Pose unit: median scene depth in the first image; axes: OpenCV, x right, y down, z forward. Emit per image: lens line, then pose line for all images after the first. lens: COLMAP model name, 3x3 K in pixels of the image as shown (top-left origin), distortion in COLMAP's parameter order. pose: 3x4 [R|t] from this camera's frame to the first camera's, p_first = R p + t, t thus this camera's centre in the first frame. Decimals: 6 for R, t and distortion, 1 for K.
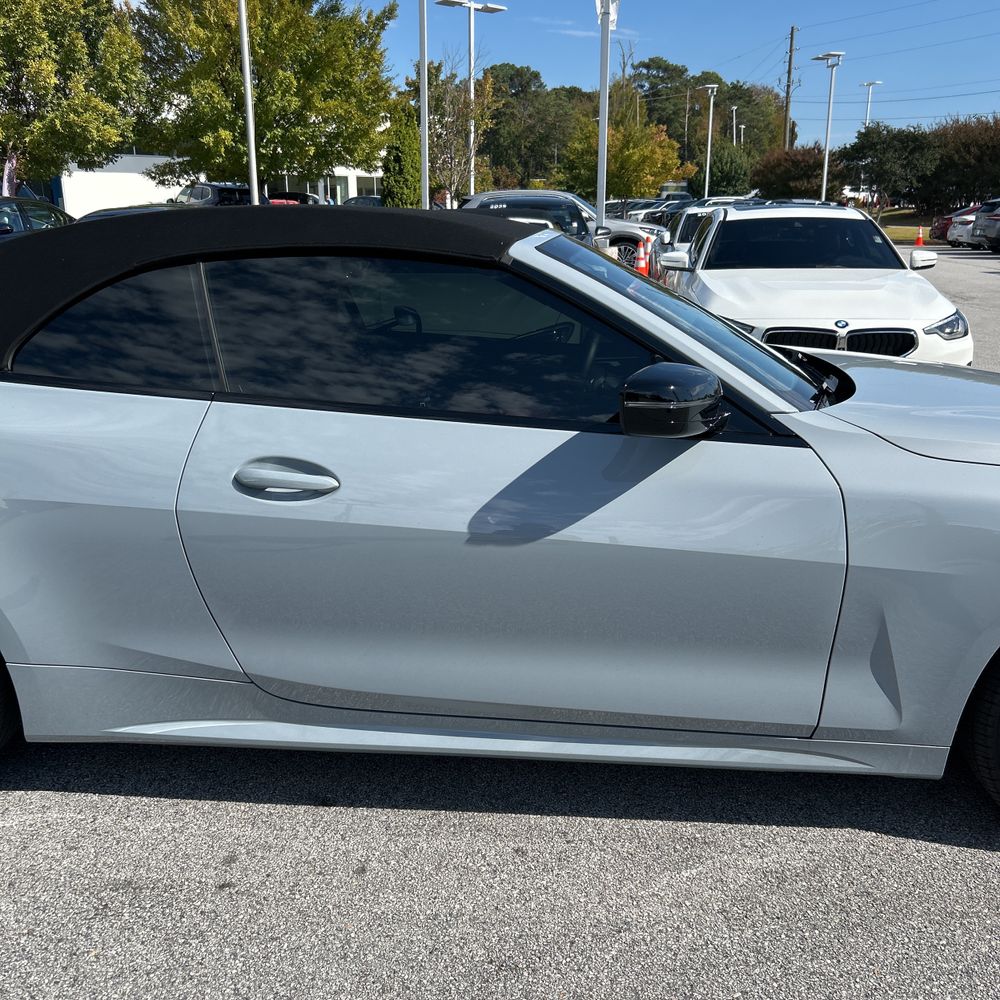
lens RADIAL K [[1014.5, 0, 500.8], [0, 1014.5, 494.8], [0, 0, 1]] dist [0.009984, 0.000000]
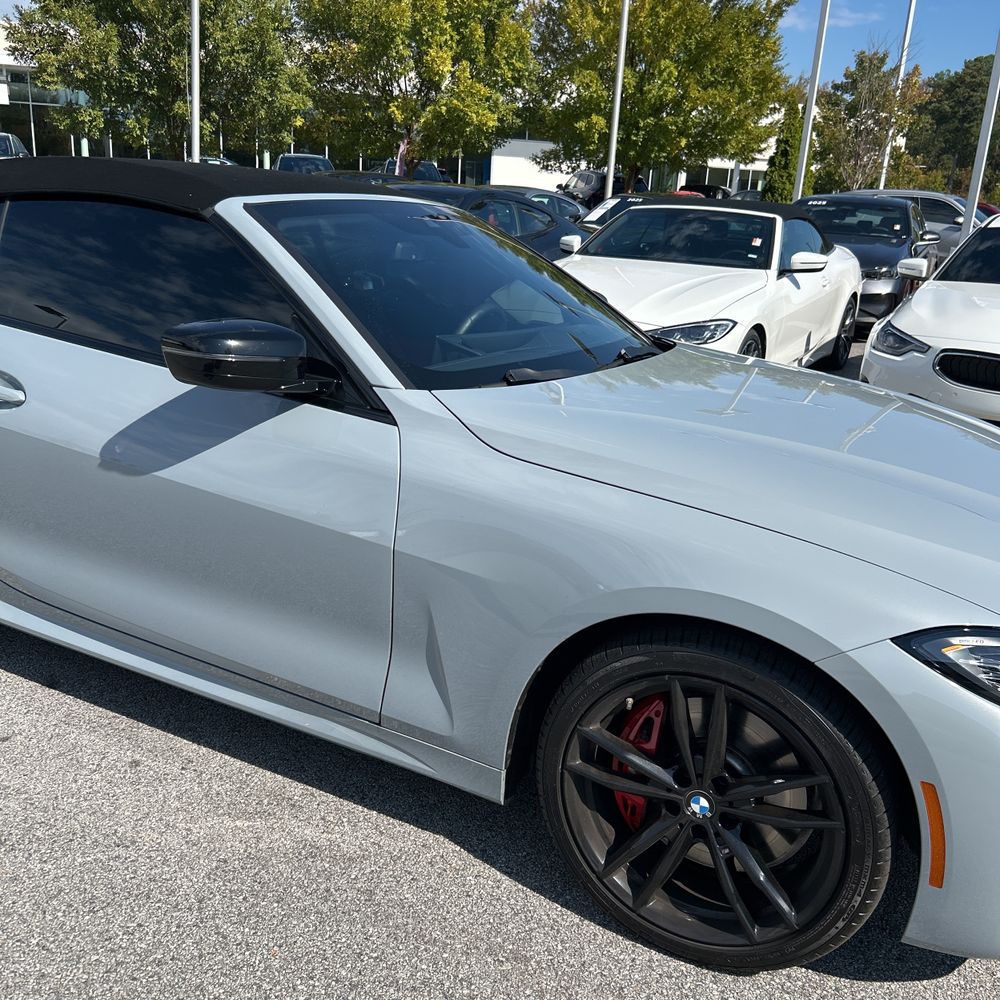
lens RADIAL K [[1014.5, 0, 501.5], [0, 1014.5, 504.3], [0, 0, 1]] dist [0.009984, 0.000000]
pose [[0.912084, 0.164773, -0.375437, 0.086452], [-0.159620, 0.986151, 0.045027, -0.003506], [0.377657, 0.018859, 0.925754, 0.017043]]
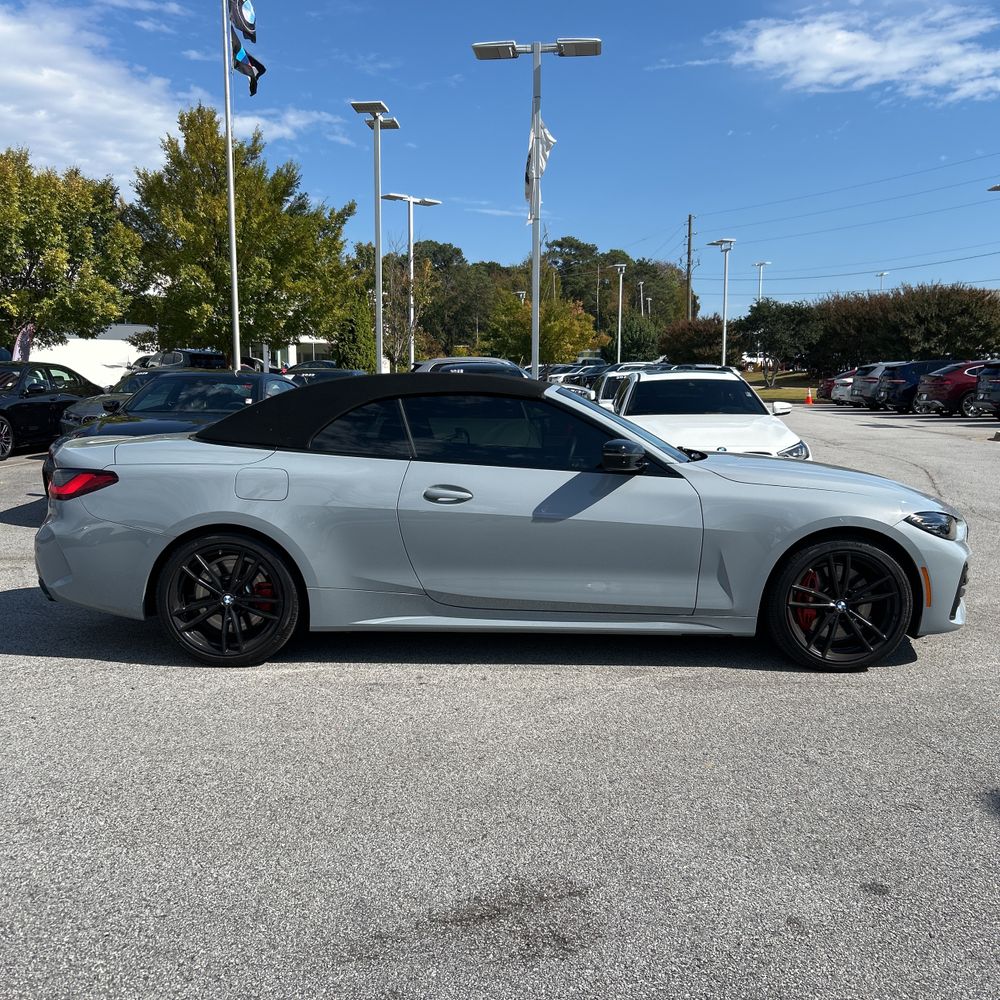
lens RADIAL K [[1014.5, 0, 494.6], [0, 1014.5, 503.9], [0, 0, 1]] dist [0.009984, 0.000000]
pose [[0.997404, -0.008223, 0.071532, -0.030019], [0.018499, 0.989375, -0.144207, 0.035946], [-0.069586, 0.145156, 0.986959, -0.127946]]
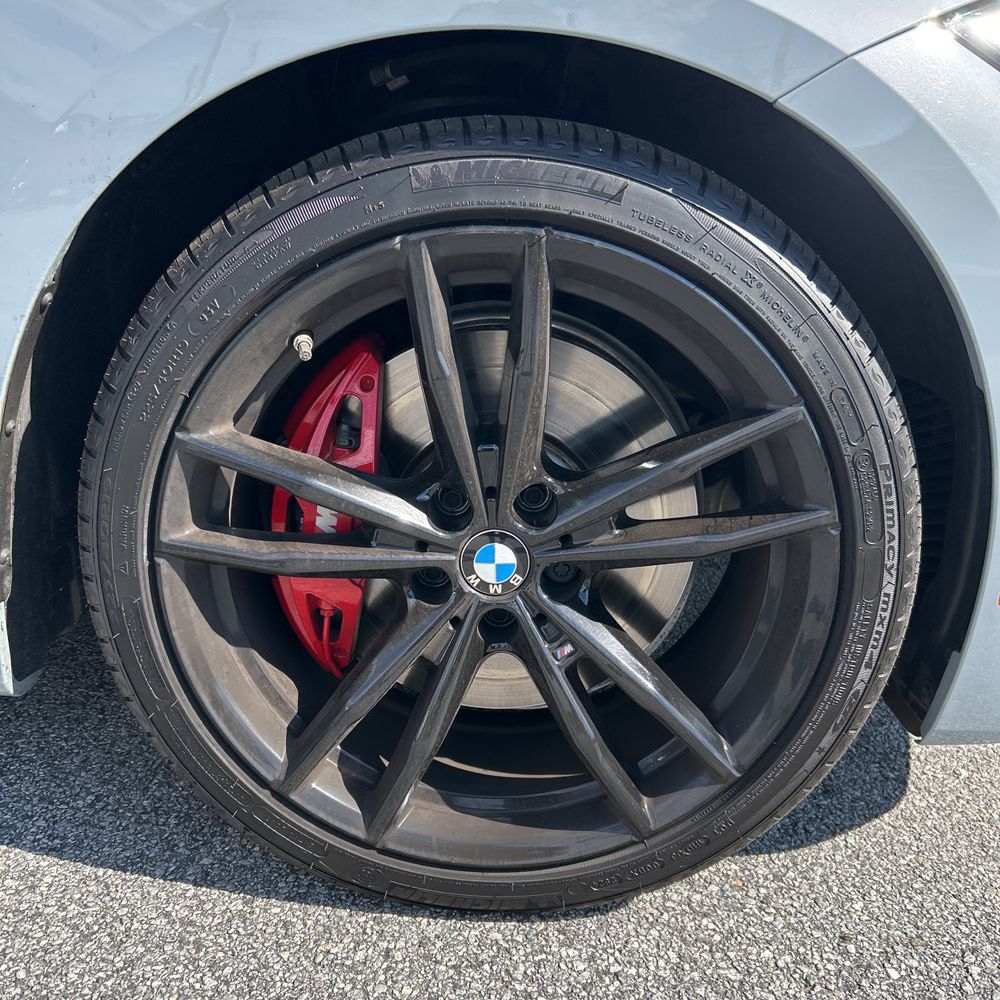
lens RADIAL K [[1014.5, 0, 494.9], [0, 1014.5, 492.6], [0, 0, 1]] dist [0.009984, 0.000000]
pose [[0.998157, 0.037525, 0.047695, 0.069879], [-0.039721, 0.998154, 0.045945, 0.021322], [-0.045883, -0.047755, 0.997805, 0.072836]]
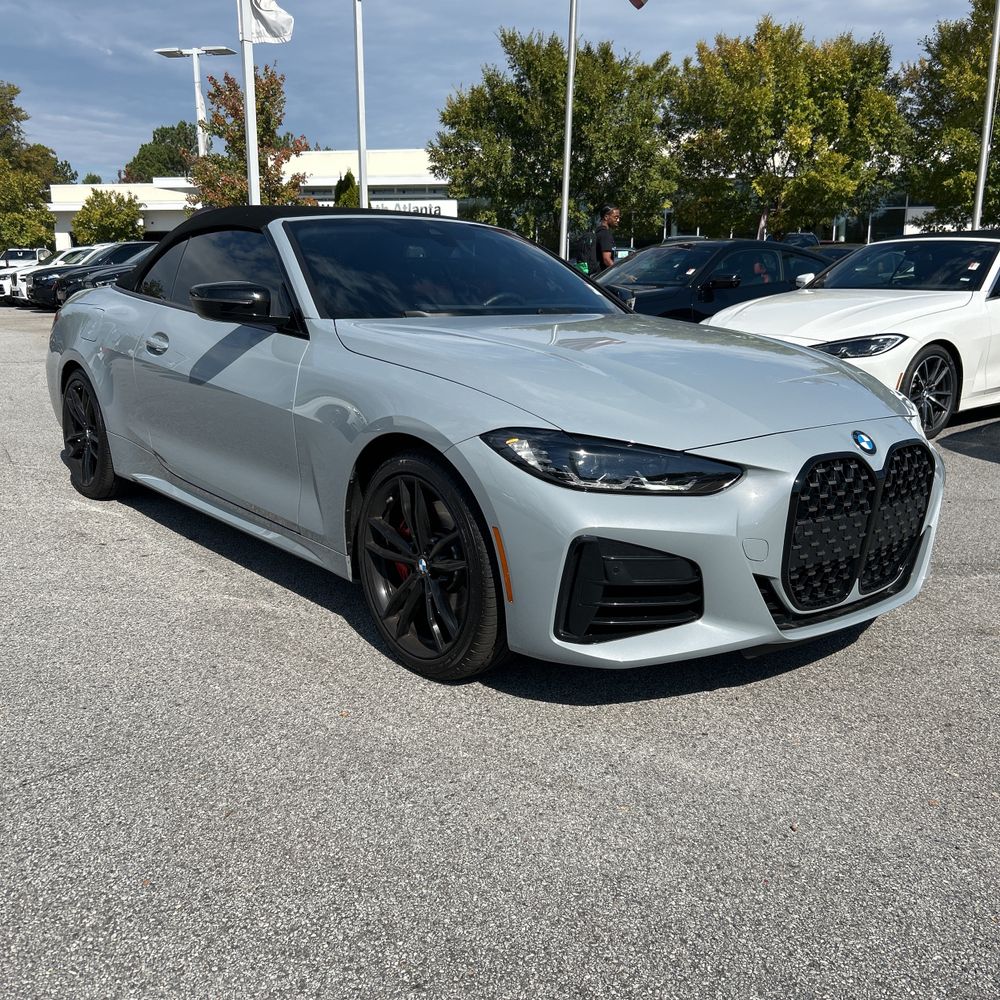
lens RADIAL K [[979.6, 0, 508.1], [0, 979.6, 502.9], [0, 0, 1]] dist [0.021345, 0.000000]
pose [[0.692835, 0.161239, -0.702838, 0.180495], [-0.185019, 0.981800, 0.042849, 0.008694], [0.696955, 0.100351, 0.710058, 0.020287]]
